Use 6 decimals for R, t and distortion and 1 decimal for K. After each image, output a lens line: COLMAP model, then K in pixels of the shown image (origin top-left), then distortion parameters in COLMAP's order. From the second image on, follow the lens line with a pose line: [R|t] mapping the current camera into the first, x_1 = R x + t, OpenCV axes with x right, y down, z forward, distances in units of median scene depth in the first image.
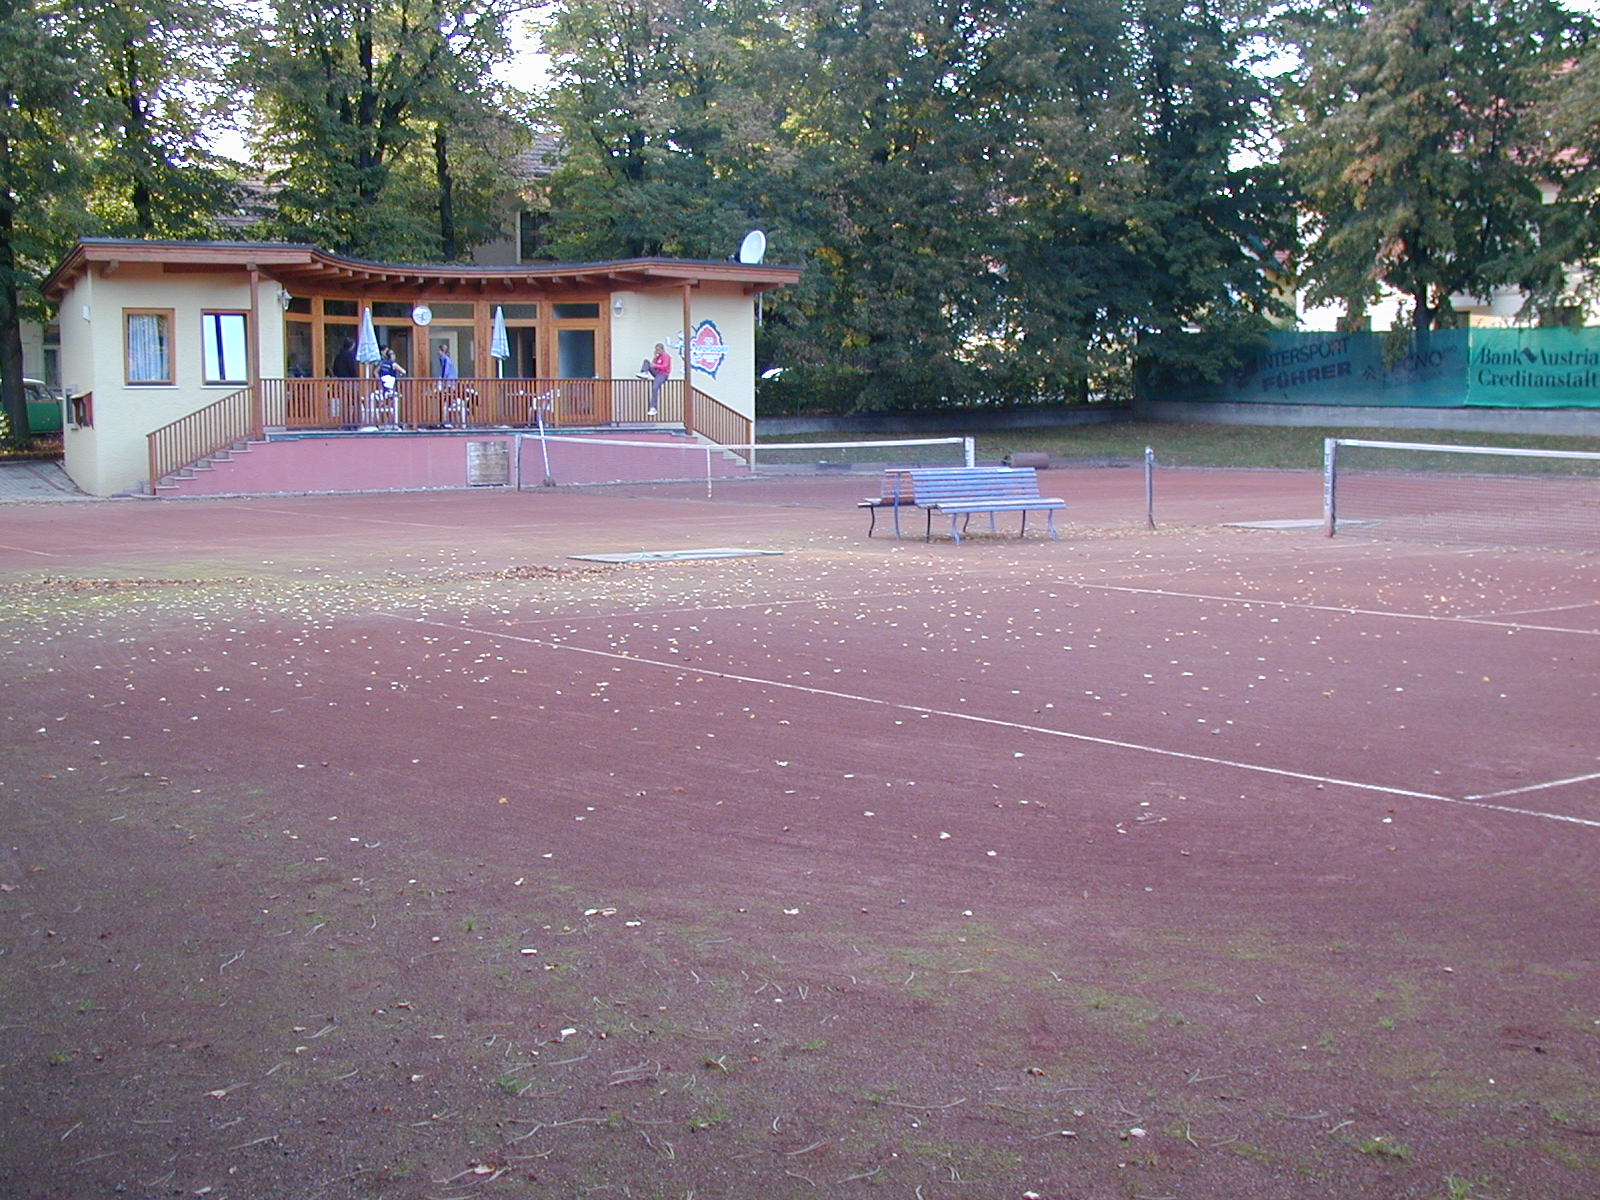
lens RADIAL K [[2022.2, 0, 799.5], [0, 2022.2, 602.7], [0, 0, 1]] dist [-0.108267, 0.000000]
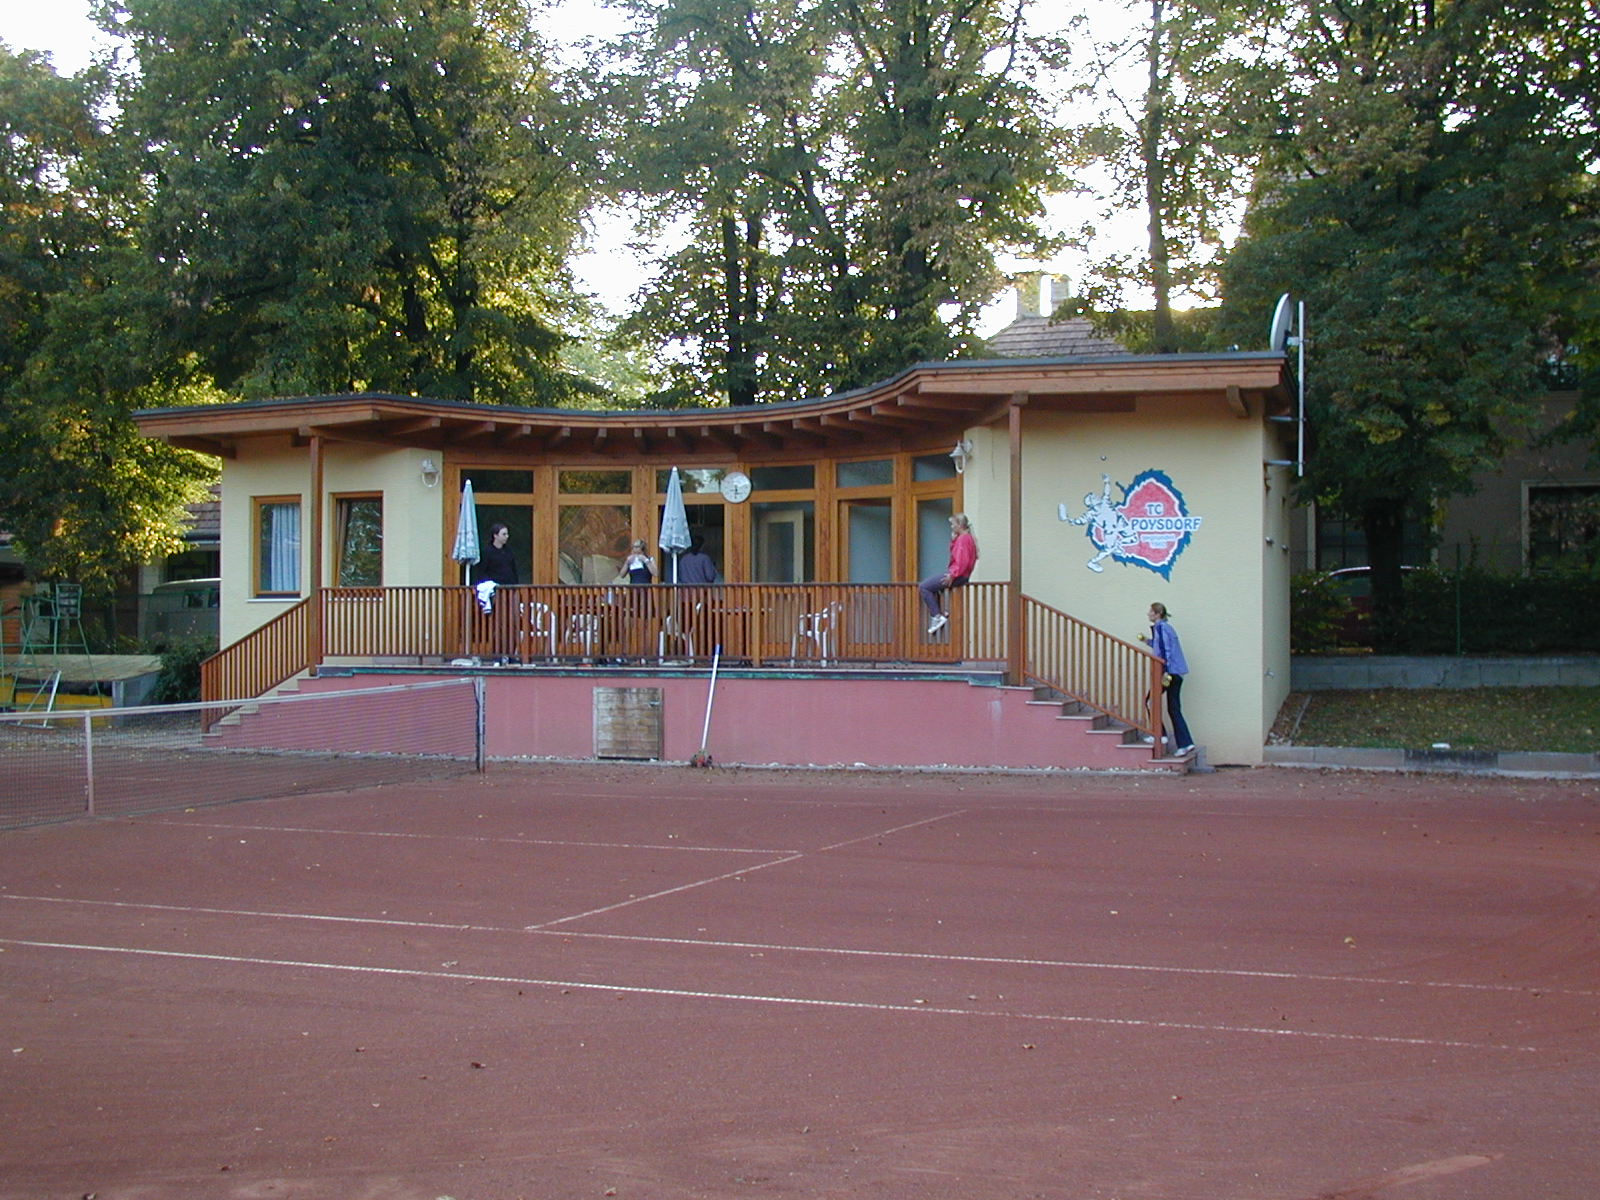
lens RADIAL K [[2022.2, 0, 798.3], [0, 2022.2, 600.4], [0, 0, 1]] dist [-0.108267, 0.000000]
pose [[0.534620, -0.004609, -0.845080, 0.367317], [-0.081909, 0.994995, -0.057244, -0.070269], [0.841114, 0.099823, 0.531567, 0.666241]]
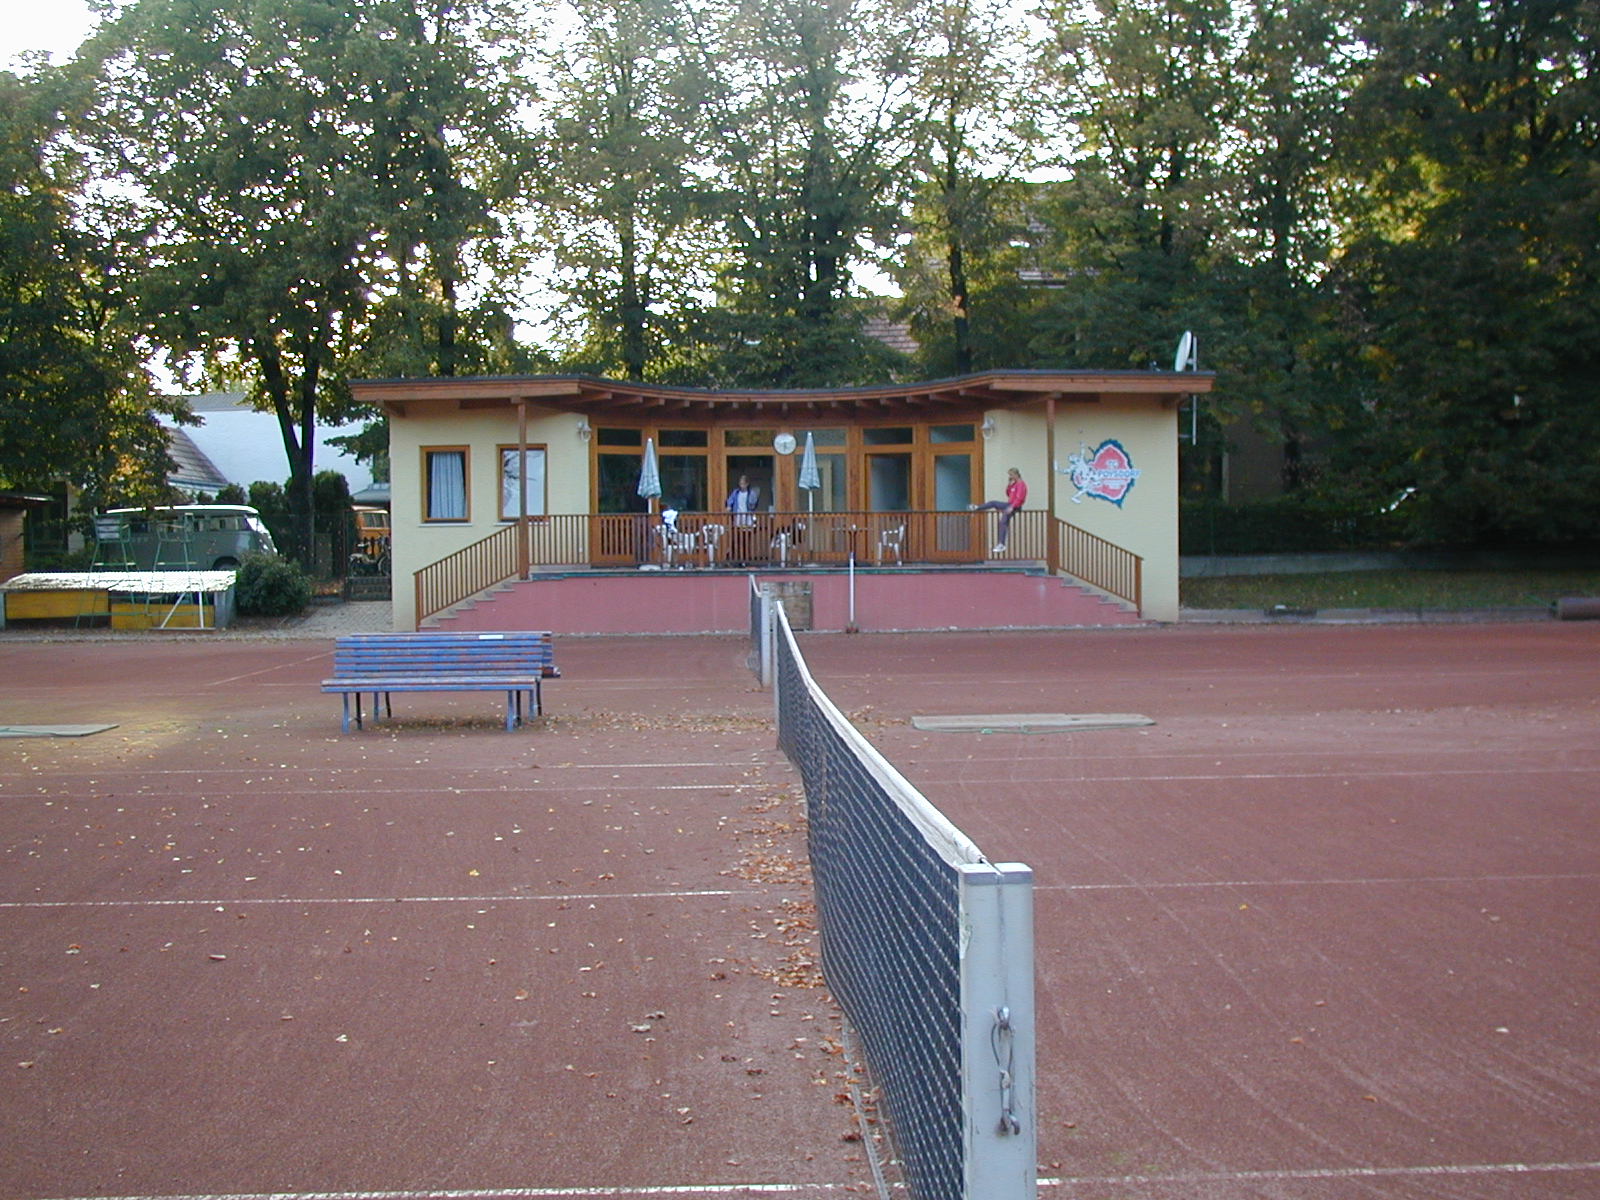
lens RADIAL K [[2022.2, 0, 802.8], [0, 2022.2, 601.0], [0, 0, 1]] dist [-0.108267, 0.000000]
pose [[0.830006, 0.012577, -0.557613, 0.333719], [-0.046460, 0.997830, -0.046649, -0.027487], [0.555817, 0.064626, 0.828789, 0.236257]]
